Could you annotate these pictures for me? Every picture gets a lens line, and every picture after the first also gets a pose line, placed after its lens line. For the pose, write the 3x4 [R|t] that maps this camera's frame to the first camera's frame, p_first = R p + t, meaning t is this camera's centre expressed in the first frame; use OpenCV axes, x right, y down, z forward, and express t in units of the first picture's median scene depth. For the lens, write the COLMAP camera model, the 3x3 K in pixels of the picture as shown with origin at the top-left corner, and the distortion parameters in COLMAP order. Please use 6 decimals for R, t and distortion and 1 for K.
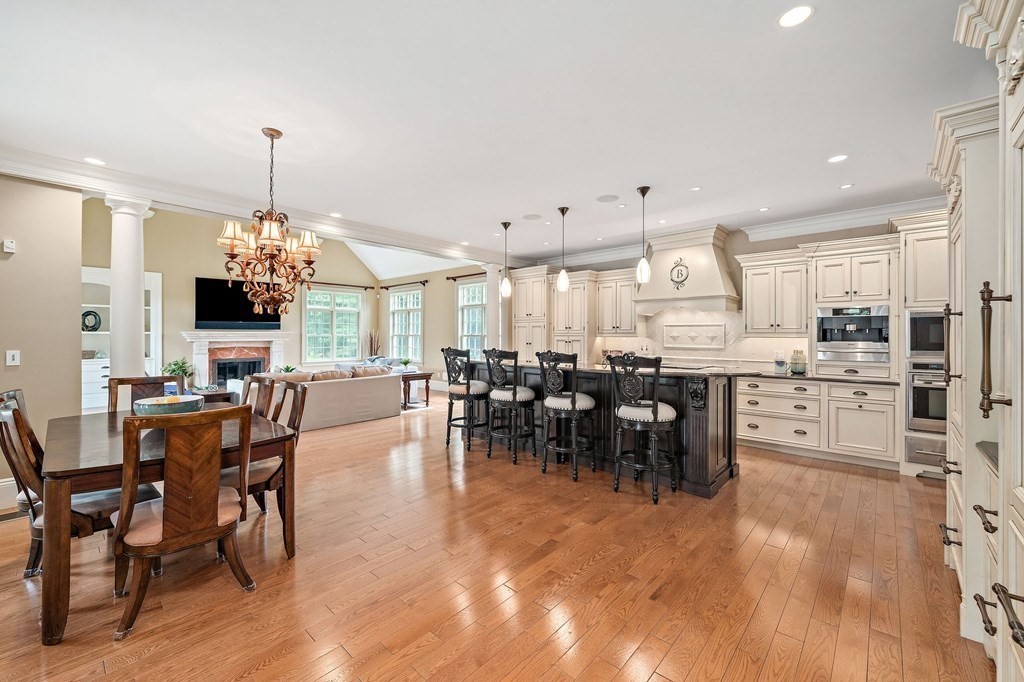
lens RADIAL K [[410.4, 0, 510.4], [0, 410.4, 333.2], [0, 0, 1]] dist [-0.018204, 0.000044]
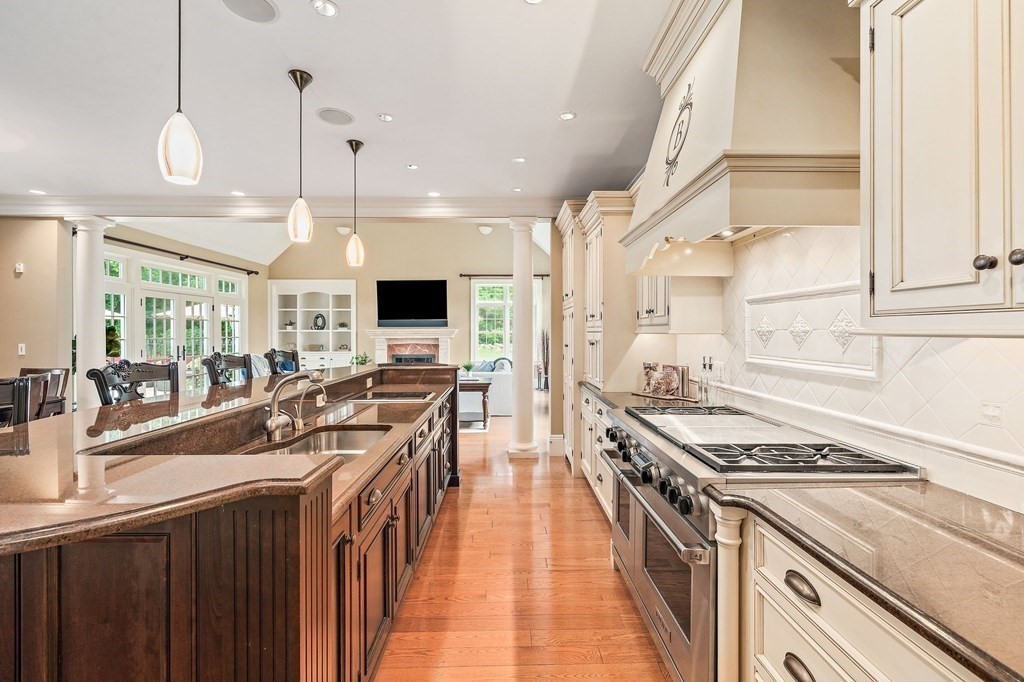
lens RADIAL K [[455.2, 0, 509.4], [0, 455.2, 340.2], [0, 0, 1]] dist [0.003418, 0.000140]
pose [[0.674035, 0.009589, -0.738638, 0.429879], [0.007188, 0.999783, 0.019538, 0.004651], [0.738665, -0.018478, 0.673820, 0.484515]]
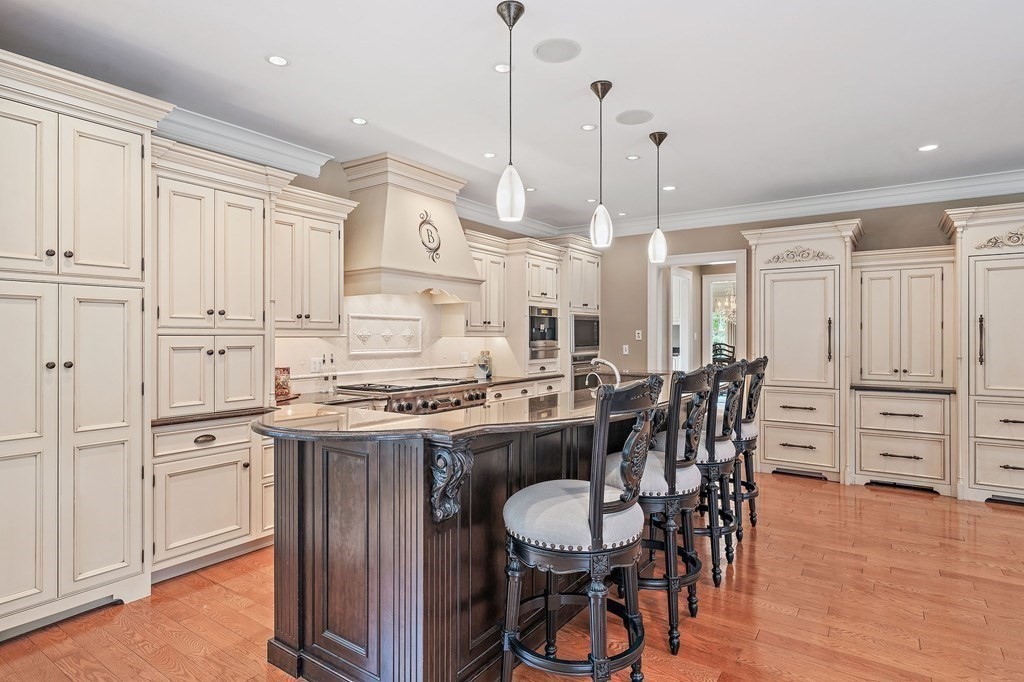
lens RADIAL K [[544.7, 0, 517.4], [0, 544.7, 338.1], [0, 0, 1]] dist [0.003257, -0.000019]
pose [[-0.137246, -0.006786, 0.990514, -0.316582], [-0.006558, 0.999961, 0.005942, 0.004080], [-0.990515, -0.005680, -0.137285, 0.717379]]
